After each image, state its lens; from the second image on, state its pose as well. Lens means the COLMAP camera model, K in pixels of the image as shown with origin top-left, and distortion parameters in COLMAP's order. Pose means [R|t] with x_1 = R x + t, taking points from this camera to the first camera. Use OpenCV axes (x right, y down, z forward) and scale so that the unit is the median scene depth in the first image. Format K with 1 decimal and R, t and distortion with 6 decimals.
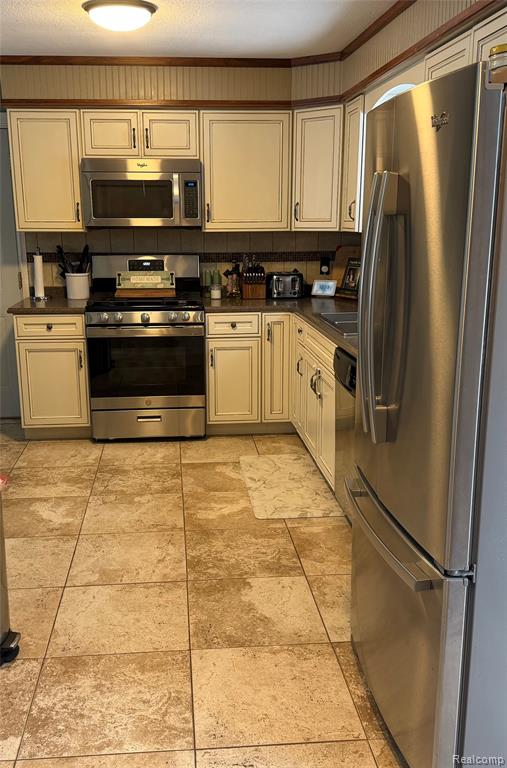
lens RADIAL K [[748.9, 0, 227.0], [0, 748.9, 400.6], [0, 0, 1]] dist [0.195587, -0.463300]
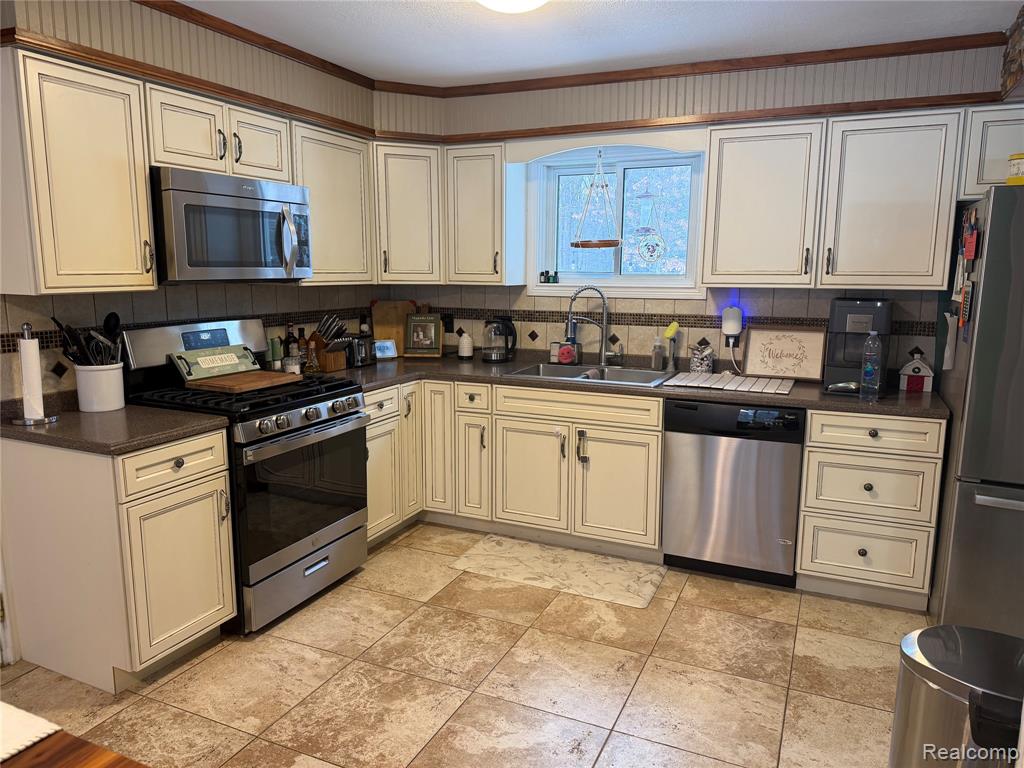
lens RADIAL K [[719.4, 0, 512.0], [0, 719.4, 384.0], [0, 0, 1]] dist [0.096576, -0.141267]
pose [[0.474231, -0.133304, 0.870250, -0.560796], [0.200851, 0.978785, 0.040479, -0.124258], [-0.857184, 0.155594, 0.490944, 0.521996]]
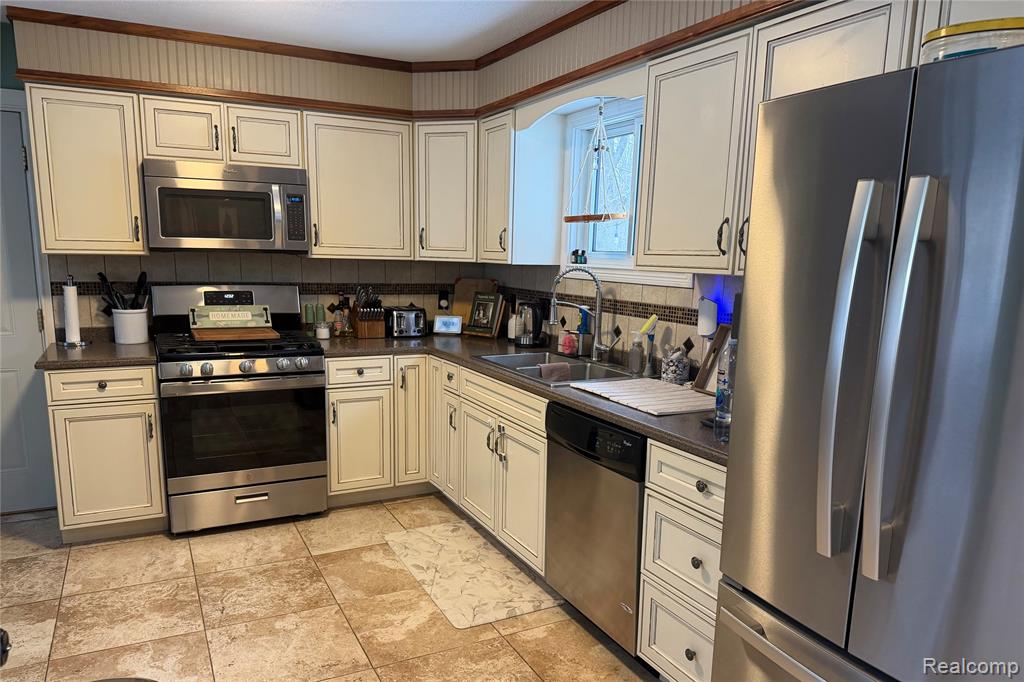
lens RADIAL K [[713.4, 0, 509.5], [0, 713.4, 386.0], [0, 0, 1]] dist [0.097936, -0.160510]
pose [[0.922436, -0.046561, 0.383333, -0.139970], [0.064982, 0.997264, -0.035239, -0.046907], [-0.380644, 0.057415, 0.922938, 0.221453]]
